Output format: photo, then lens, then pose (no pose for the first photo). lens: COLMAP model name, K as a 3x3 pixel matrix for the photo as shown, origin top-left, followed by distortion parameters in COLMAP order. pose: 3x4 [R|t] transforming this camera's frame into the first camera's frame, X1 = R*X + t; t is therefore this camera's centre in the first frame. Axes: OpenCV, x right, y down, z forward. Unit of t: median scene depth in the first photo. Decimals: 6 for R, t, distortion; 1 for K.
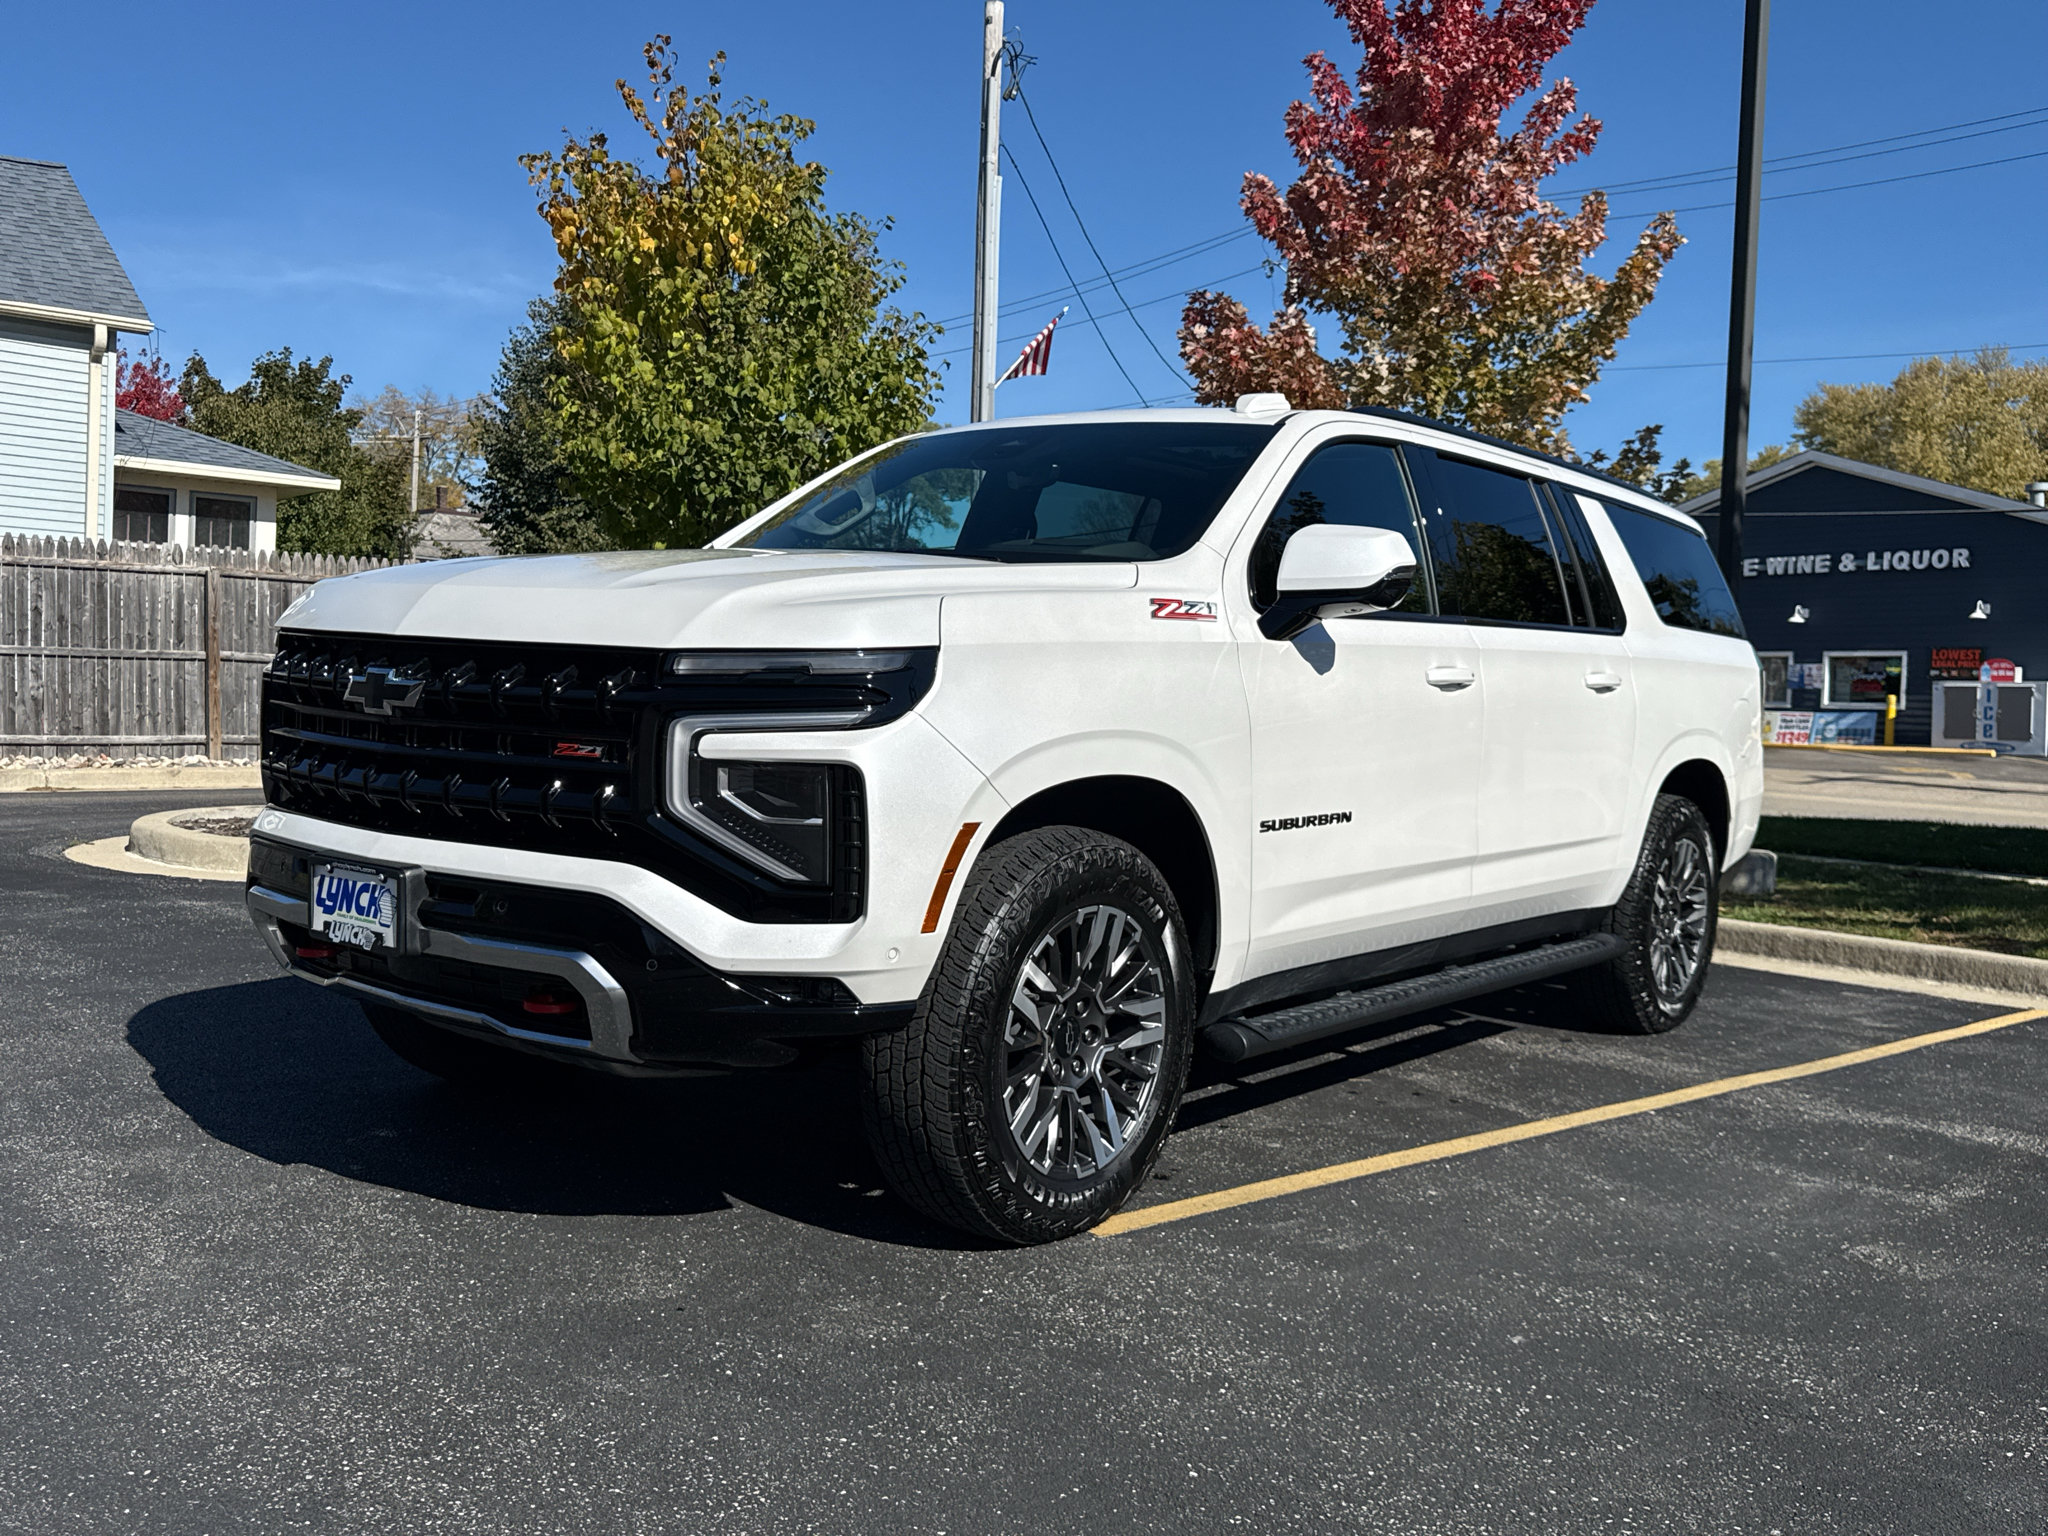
lens RADIAL K [[1786.6, 0, 1024.0], [0, 1786.6, 768.0], [0, 0, 1]] dist [0.186462, -0.436797]
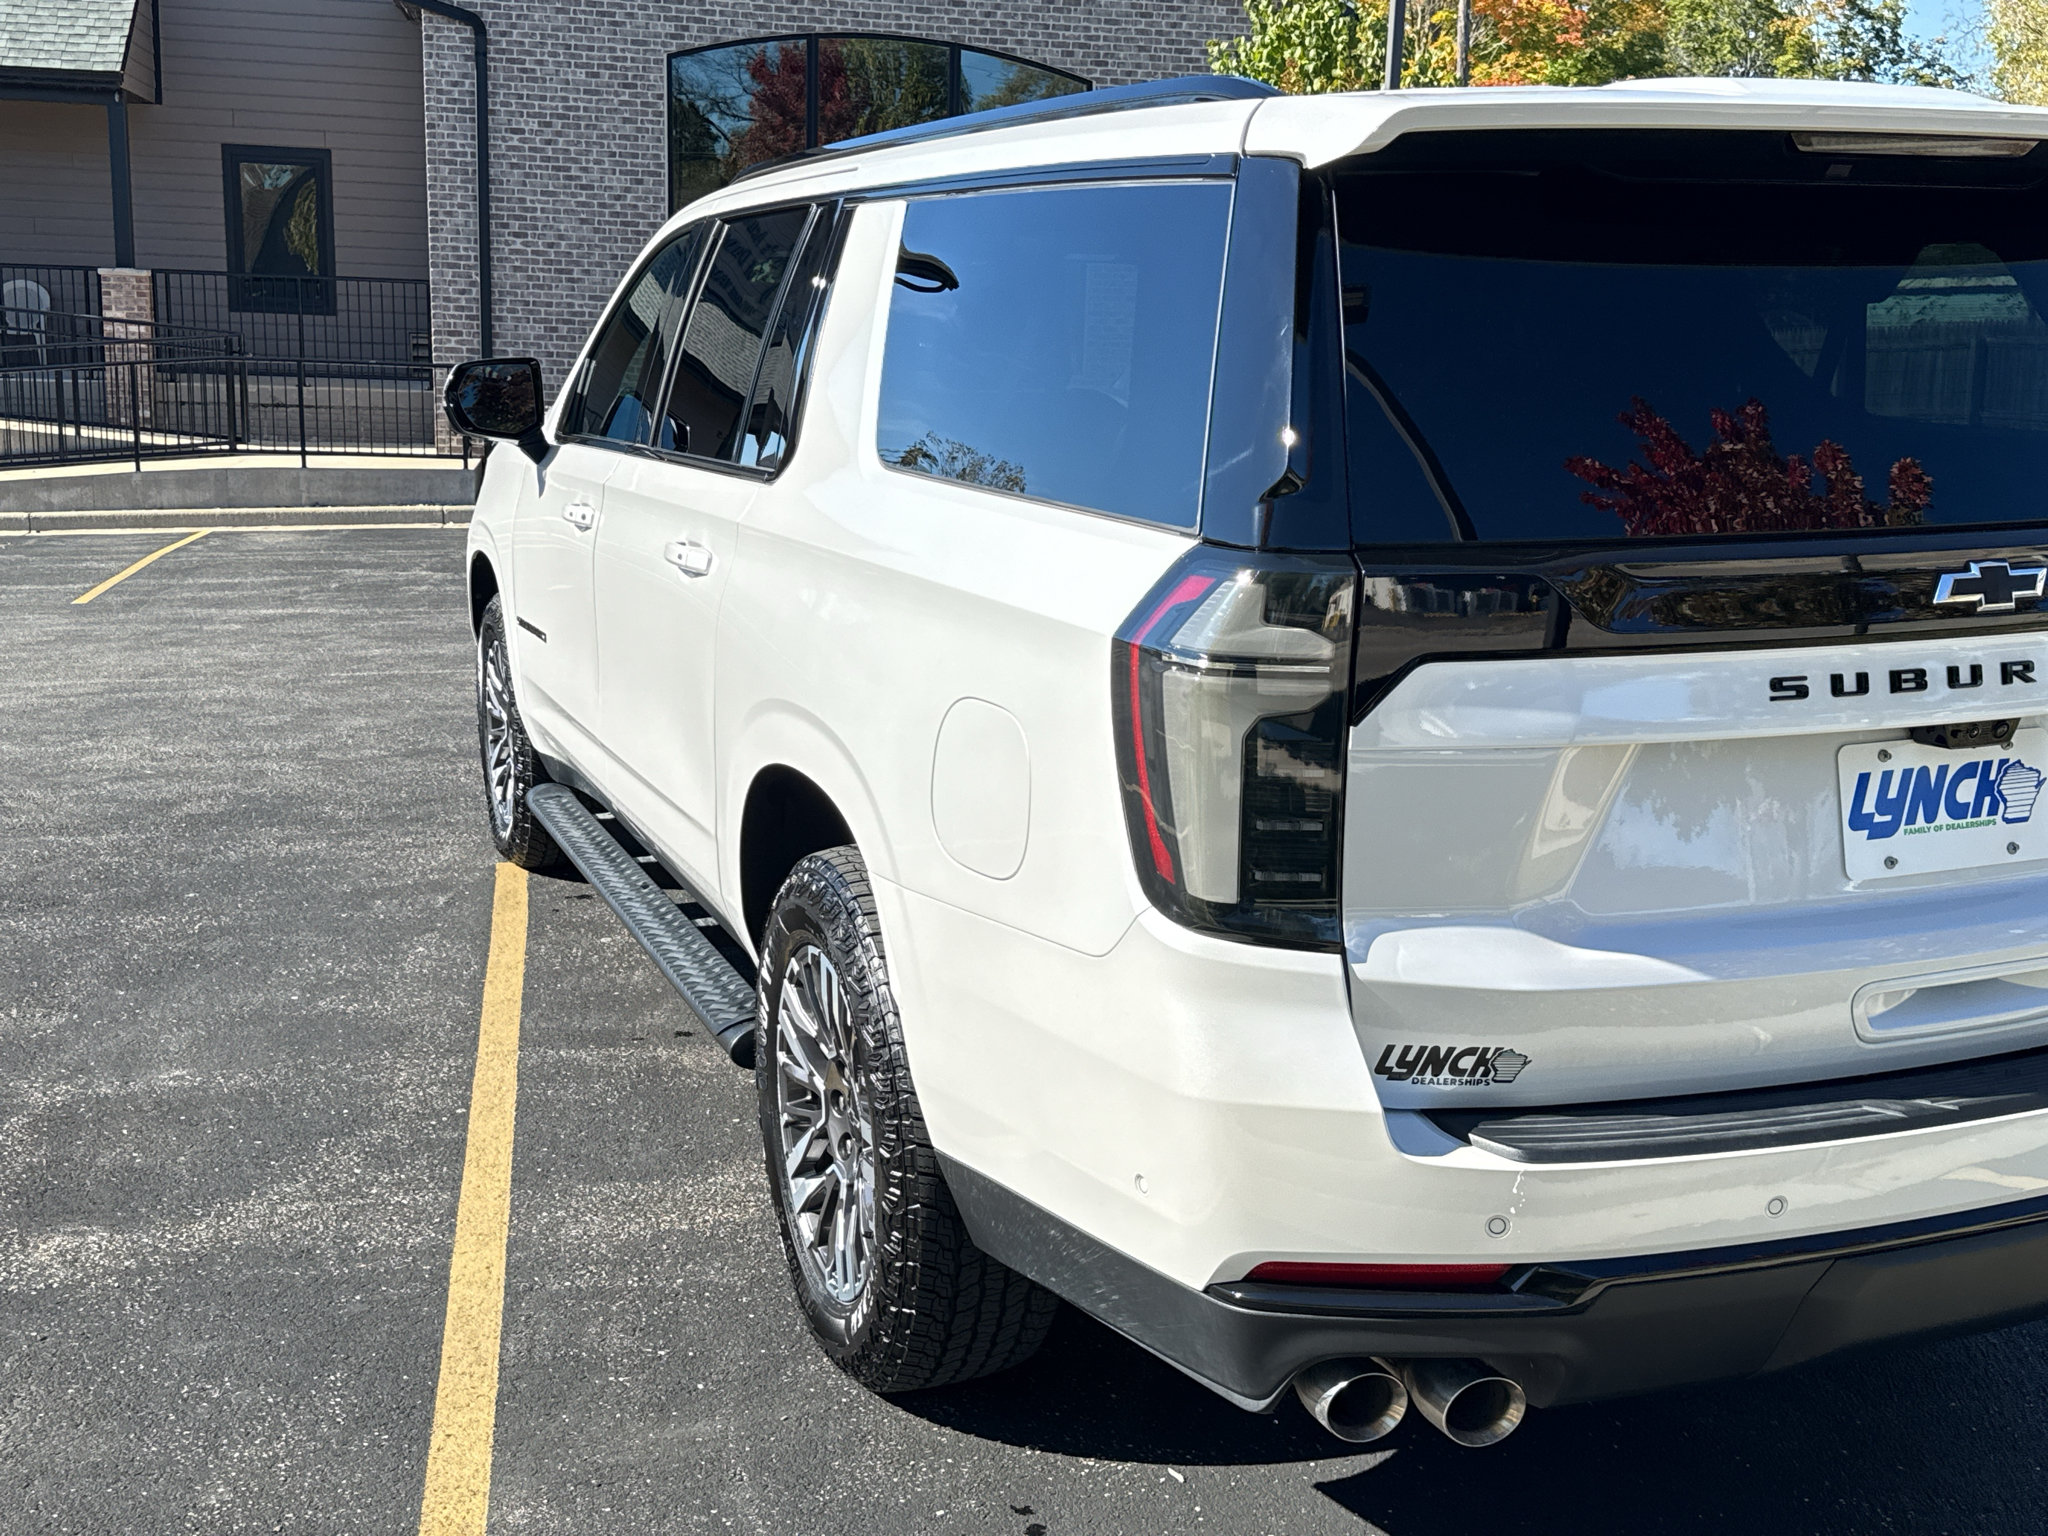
lens RADIAL K [[2120.6, 0, 1055.4], [0, 2120.6, 771.1], [0, 0, 1]] dist [0.210002, -0.493748]
pose [[-0.483953, 0.131475, -0.865161, 1.197981], [-0.069688, 0.979719, 0.187866, -0.164395], [0.872315, 0.151210, -0.464976, 1.966968]]
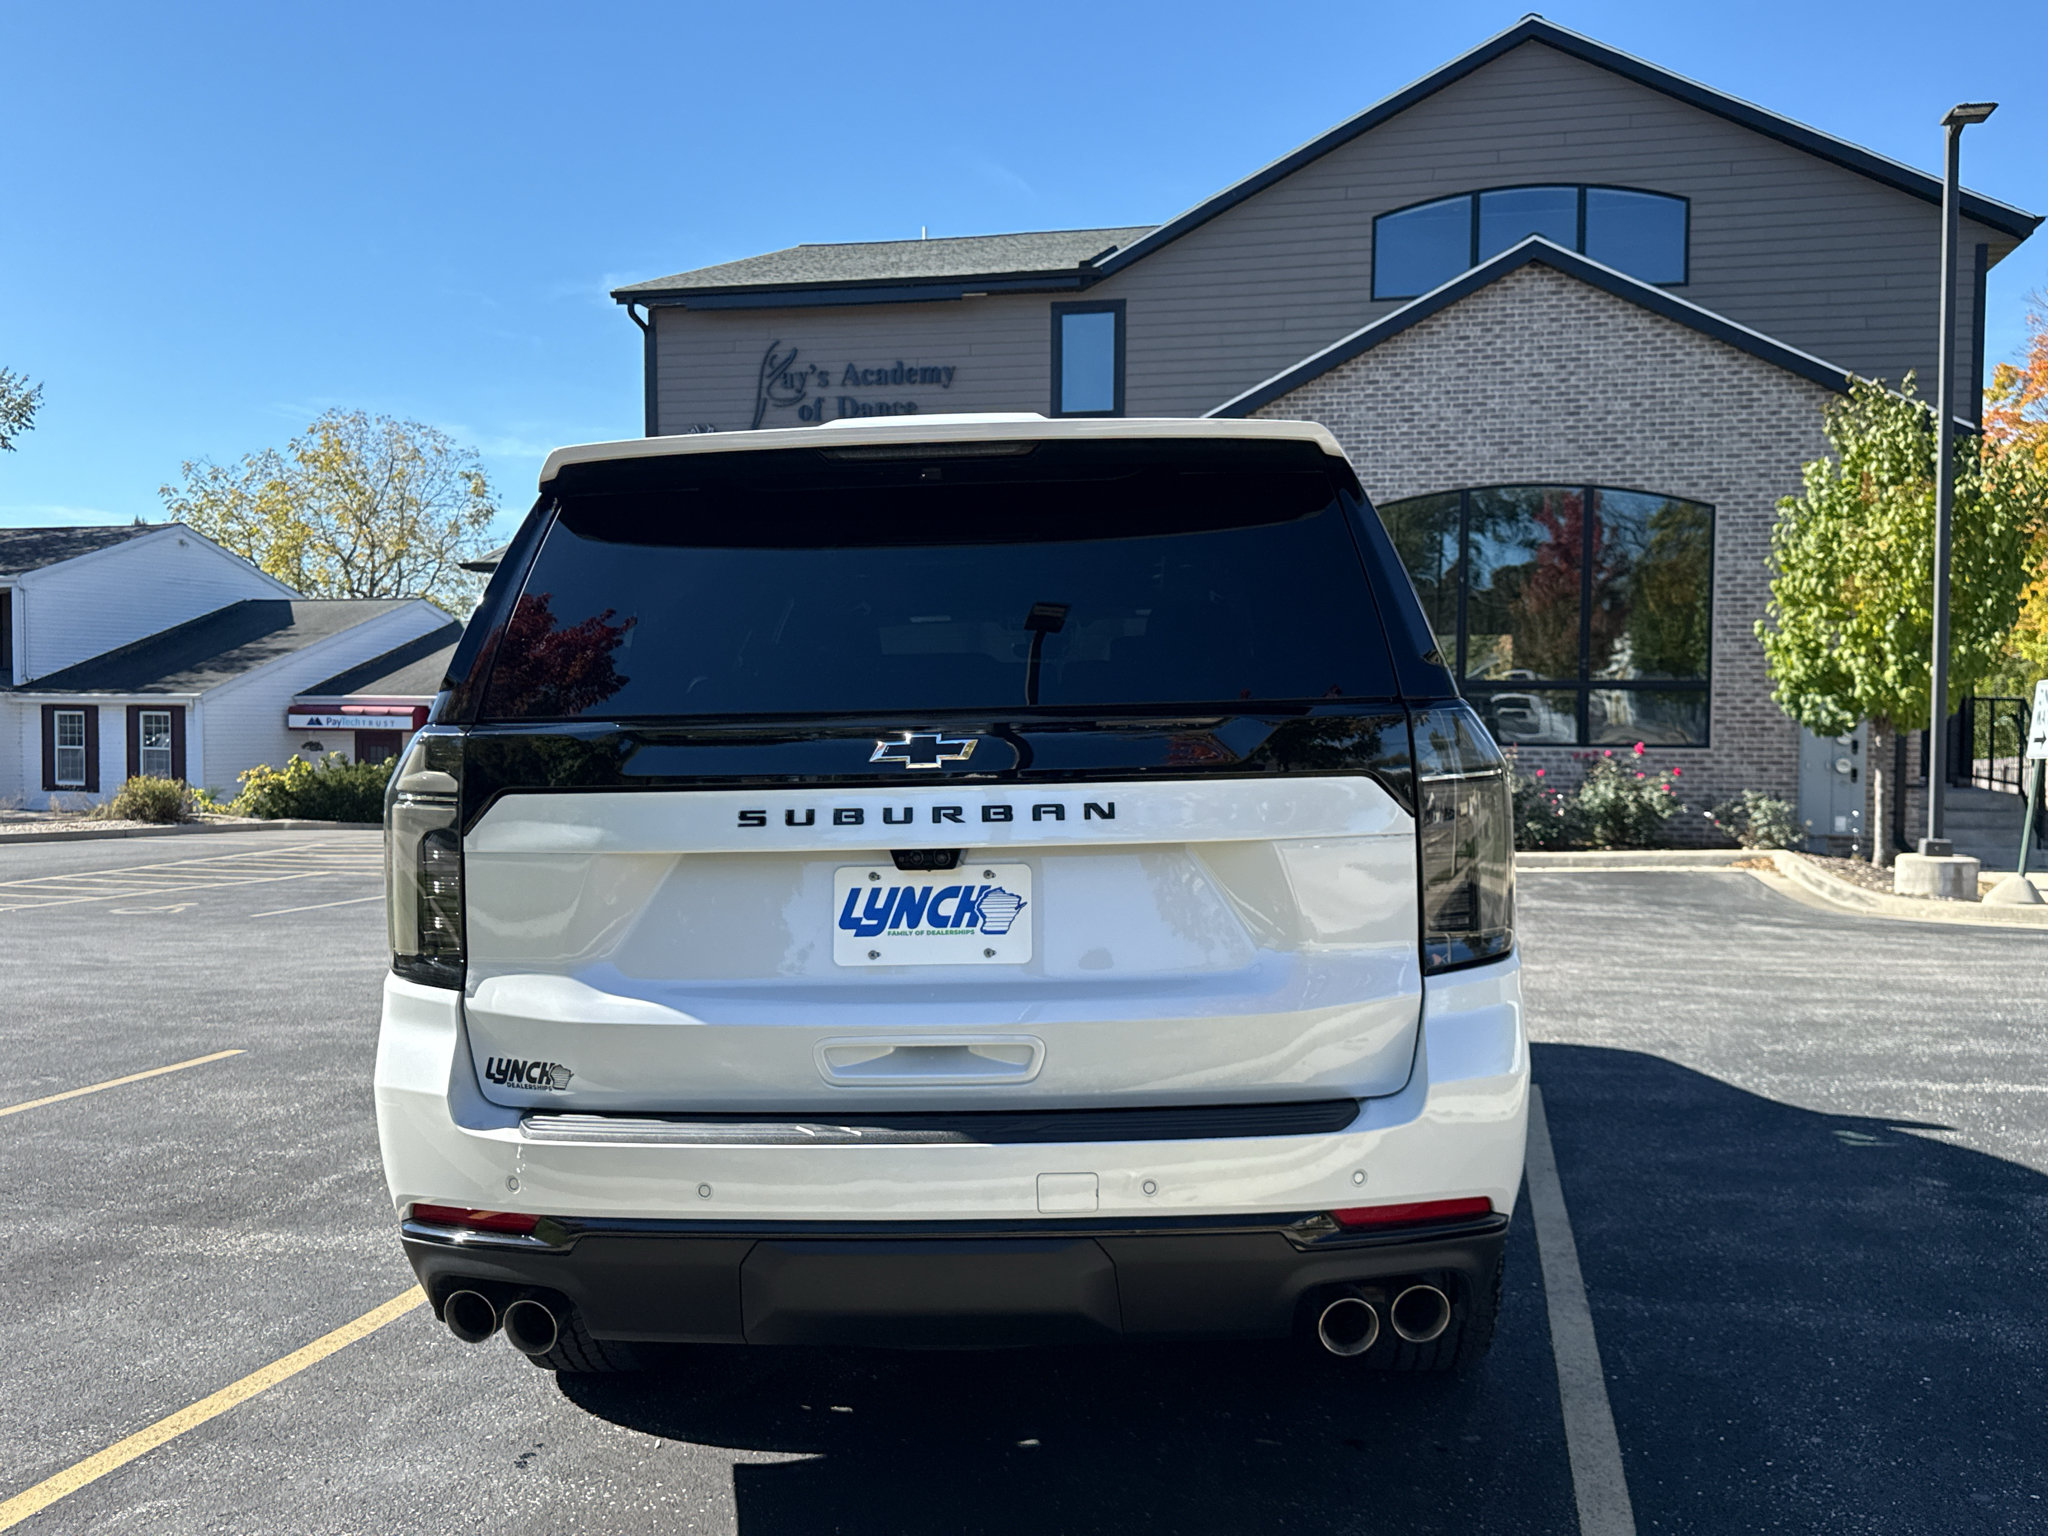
lens RADIAL K [[1786.6, 0, 1024.0], [0, 1786.6, 768.0], [0, 0, 1]] dist [0.186462, -0.436797]
pose [[-0.821839, -0.024451, -0.569195, 0.909279], [-0.048404, 0.998463, 0.026997, -0.134434], [0.567660, 0.049738, -0.821760, 2.482055]]
